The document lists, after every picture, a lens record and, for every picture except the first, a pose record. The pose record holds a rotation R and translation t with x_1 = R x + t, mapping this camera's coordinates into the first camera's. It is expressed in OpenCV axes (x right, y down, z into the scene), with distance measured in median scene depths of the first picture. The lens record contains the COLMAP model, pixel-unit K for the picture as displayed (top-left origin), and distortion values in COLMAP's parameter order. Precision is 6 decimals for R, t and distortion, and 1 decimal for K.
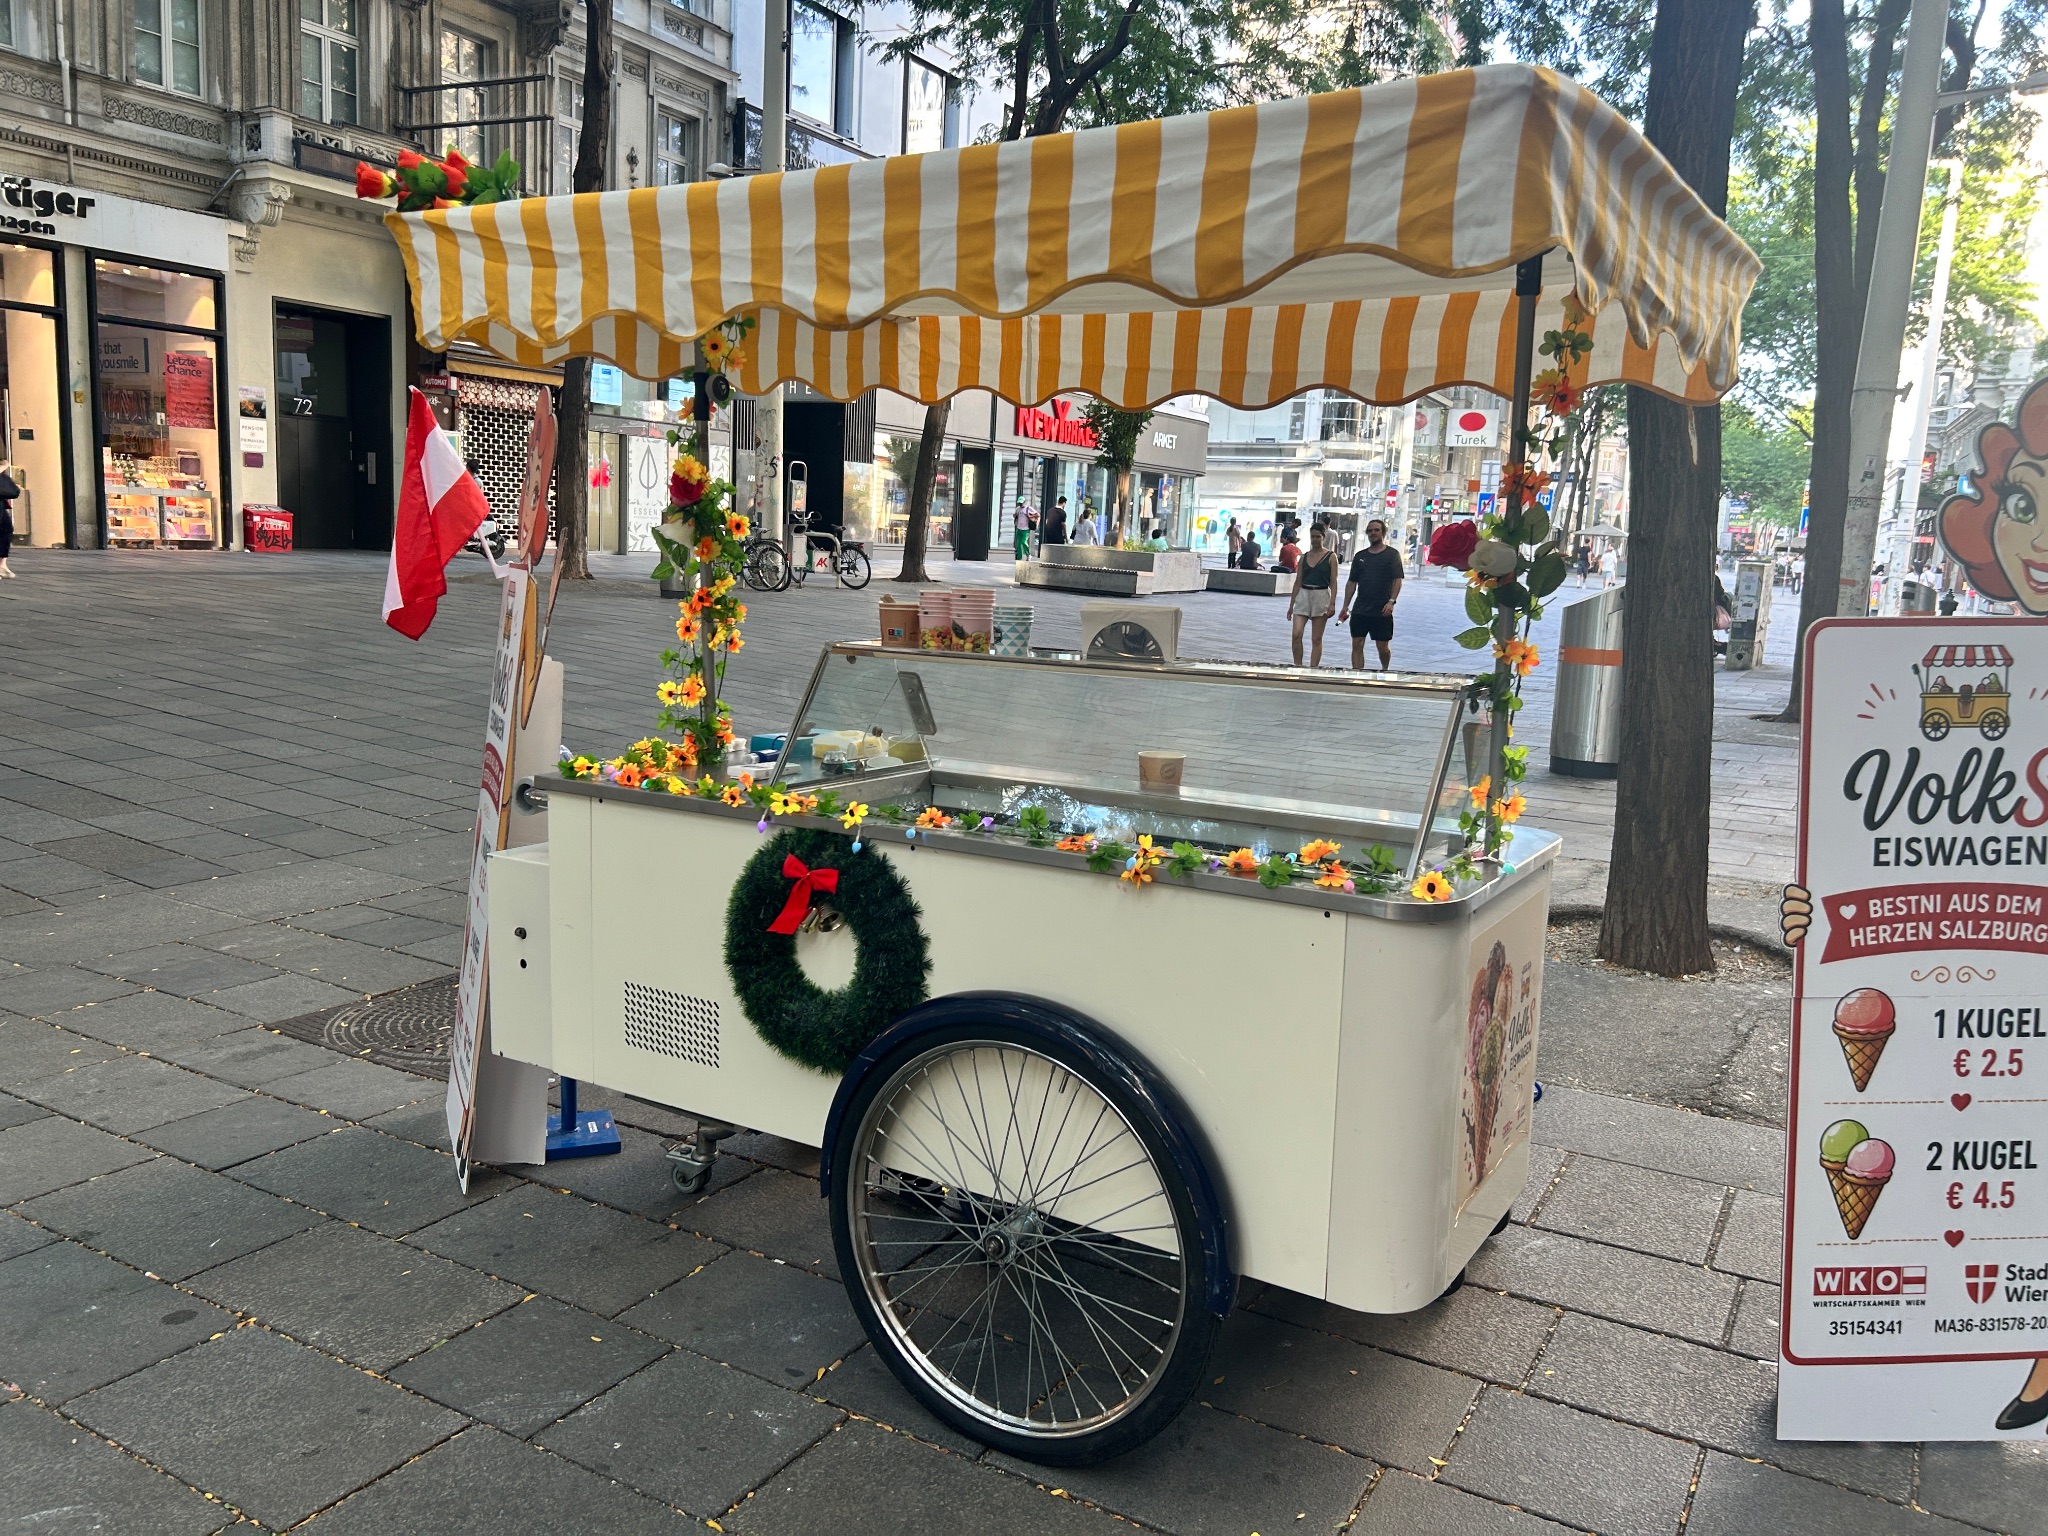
lens RADIAL K [[1588.7, 0, 1016.4], [0, 1588.7, 752.5], [0, 0, 1]] dist [0.052874, -0.057917]
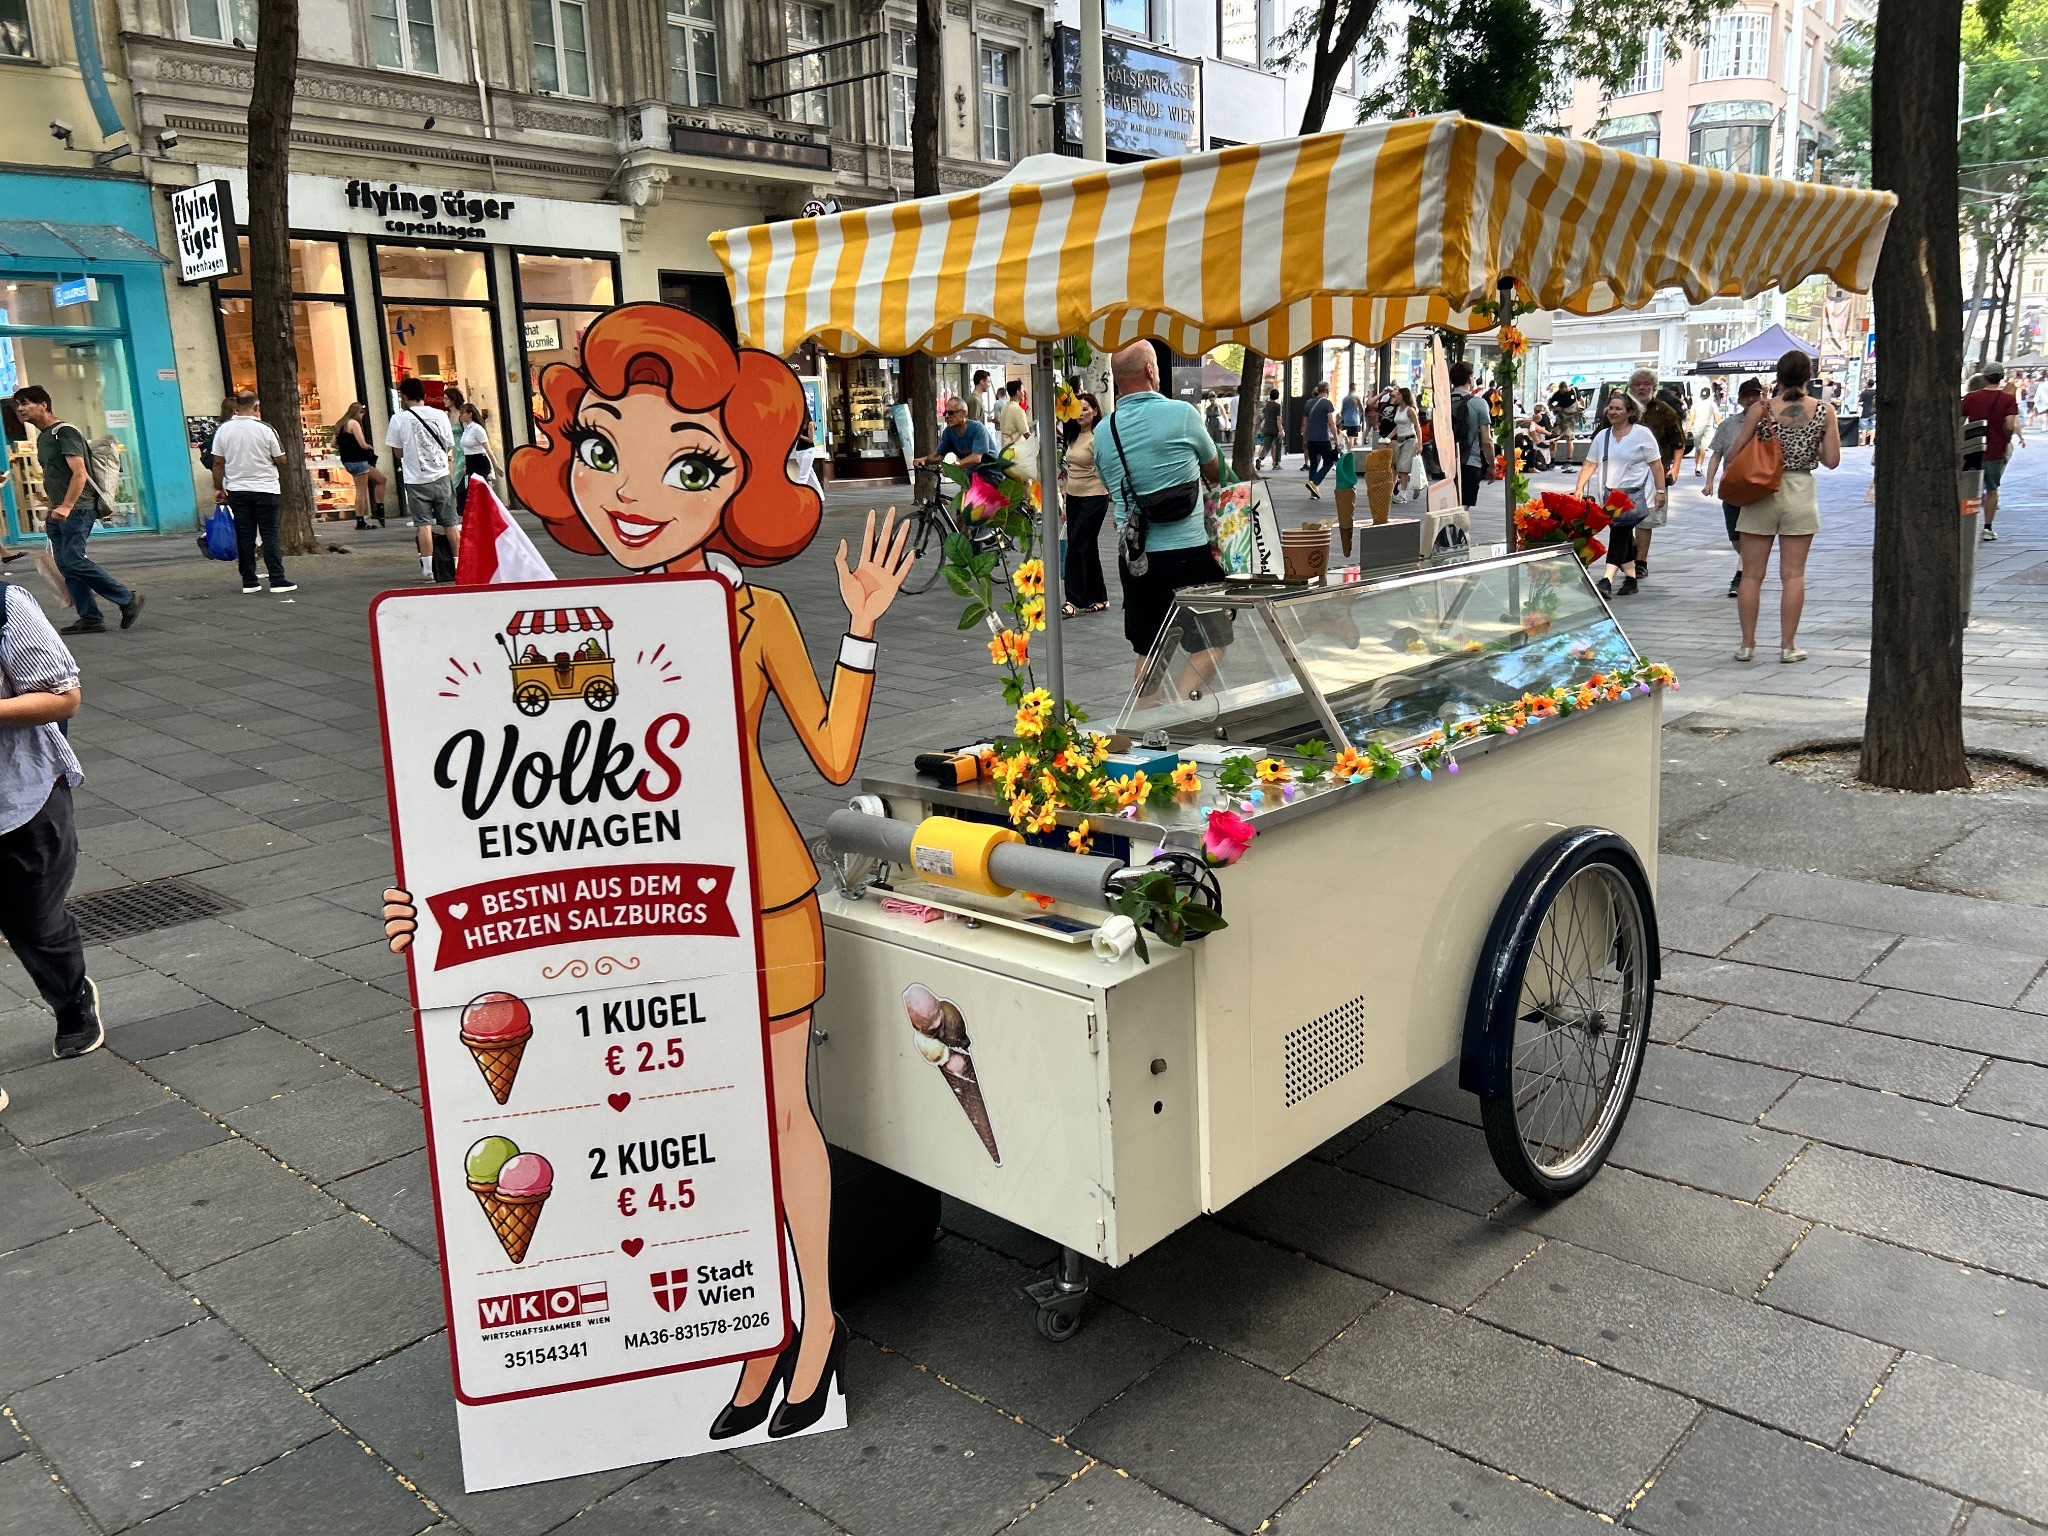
lens RADIAL K [[1588.7, 0, 999.0], [0, 1588.7, 752.5], [0, 0, 1]] dist [0.052874, -0.057917]
pose [[0.973471, -0.038059, -0.225625, 0.008994], [0.051526, 0.997205, 0.054099, 0.004876], [0.222935, -0.064290, 0.972711, -0.065709]]
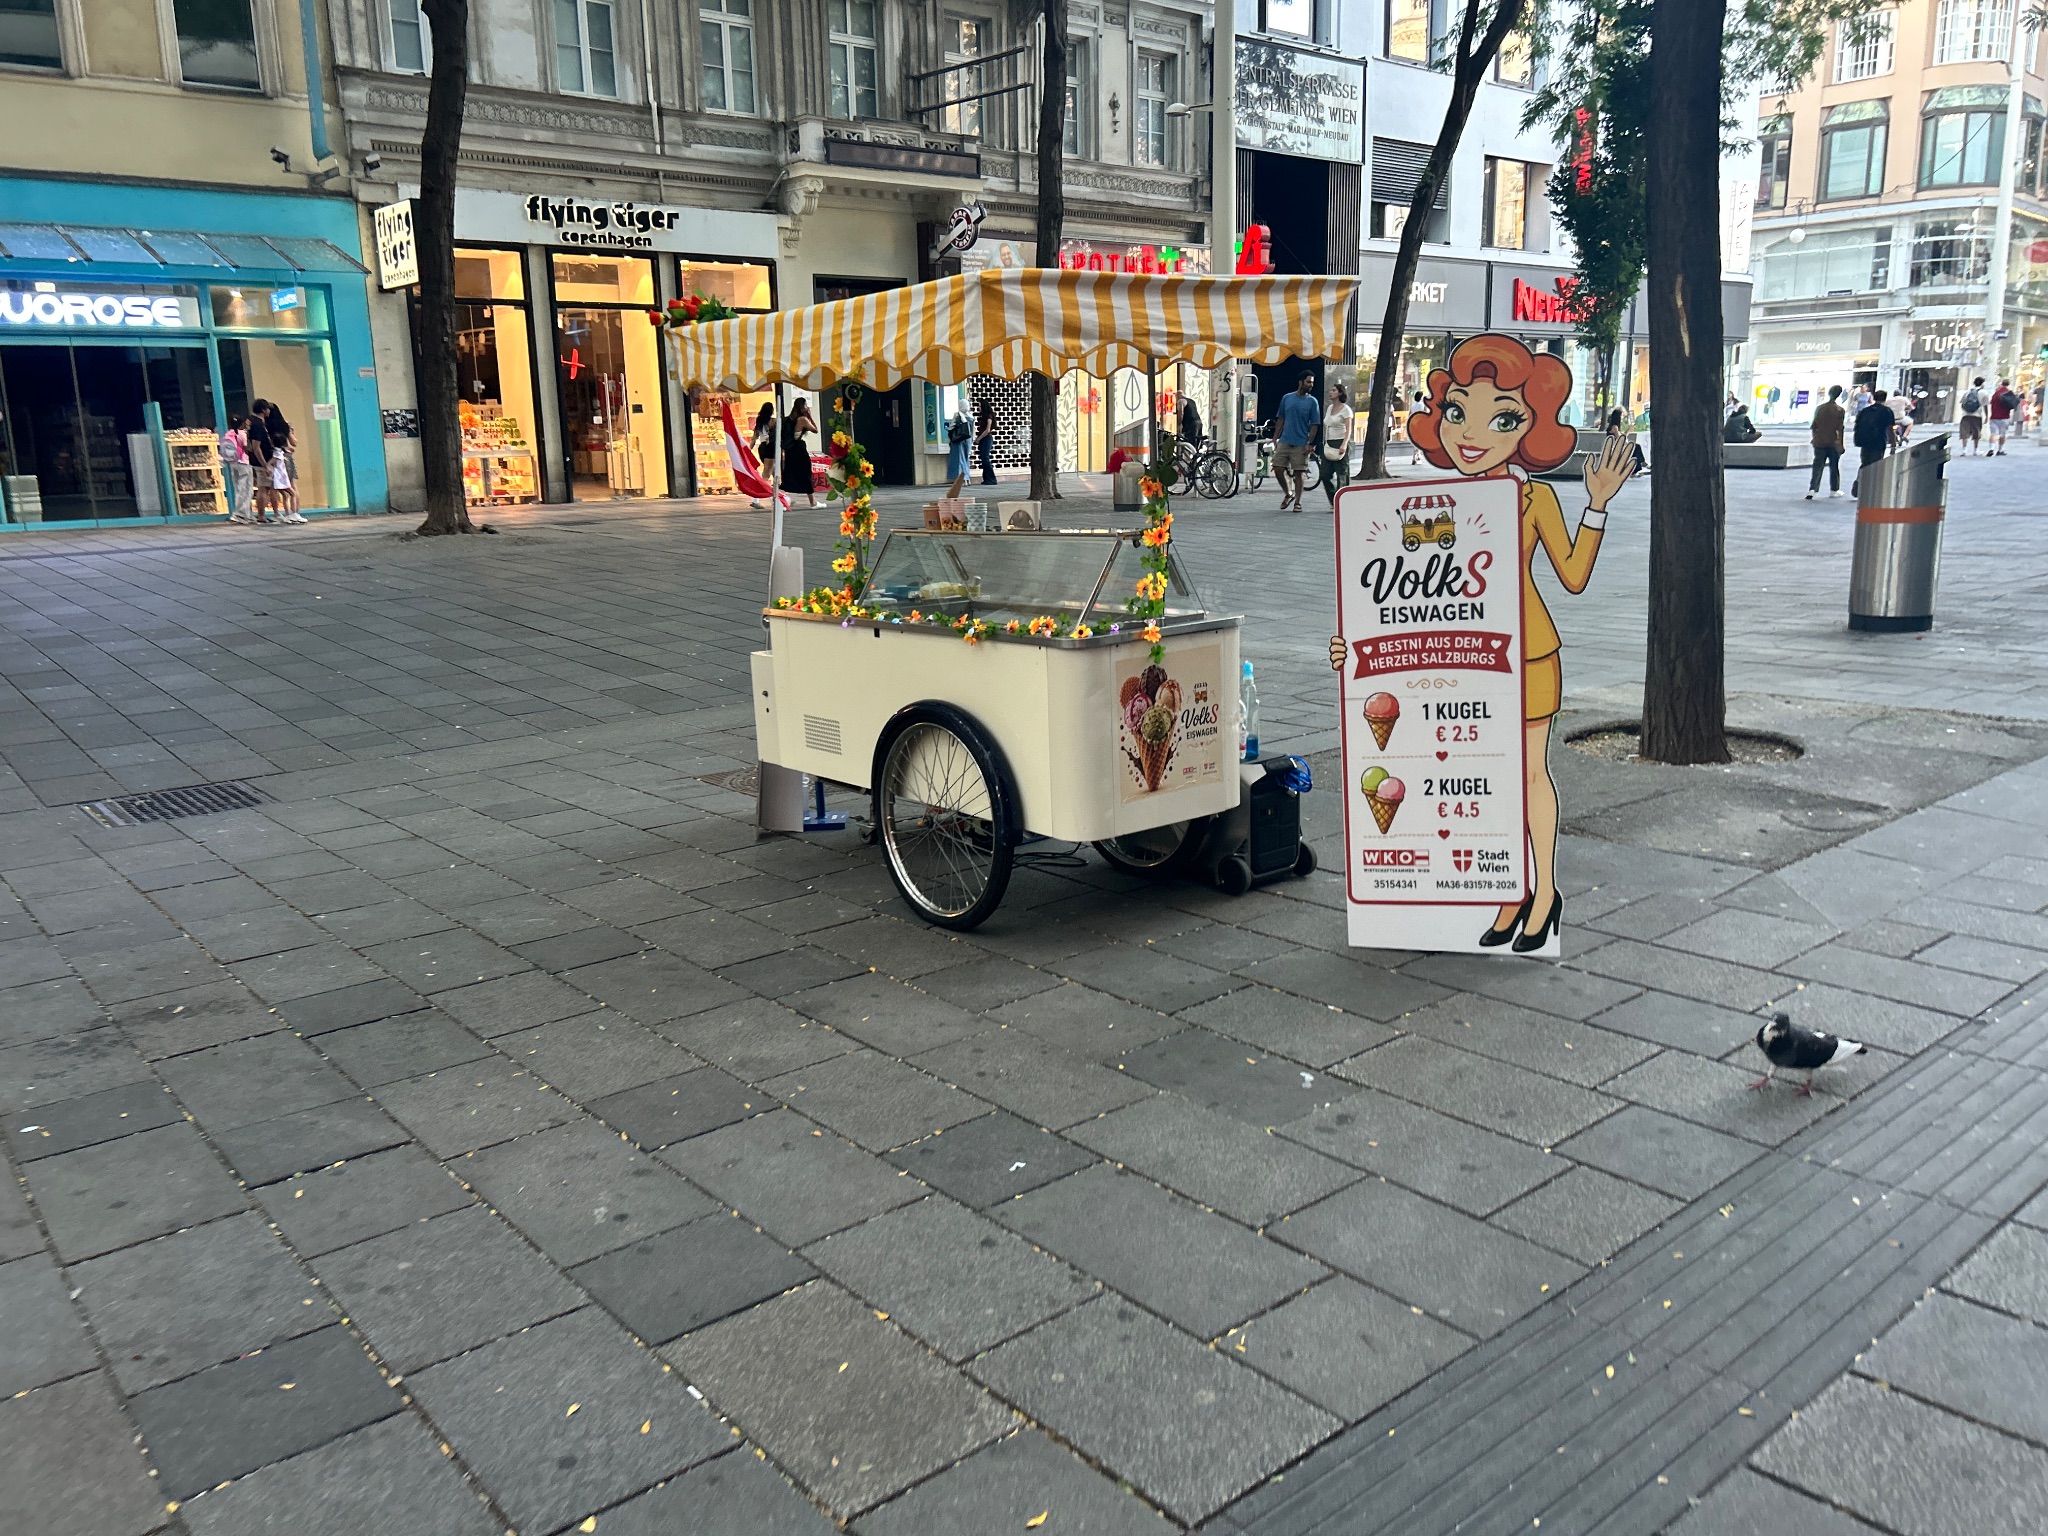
lens RADIAL K [[1588.7, 0, 989.8], [0, 1588.7, 759.9], [0, 0, 1]] dist [0.052874, -0.057917]
pose [[0.935478, -0.000159, -0.353385, 0.094119], [0.021897, 0.998104, 0.057517, 0.013889], [0.352705, -0.061544, 0.933708, -0.103630]]
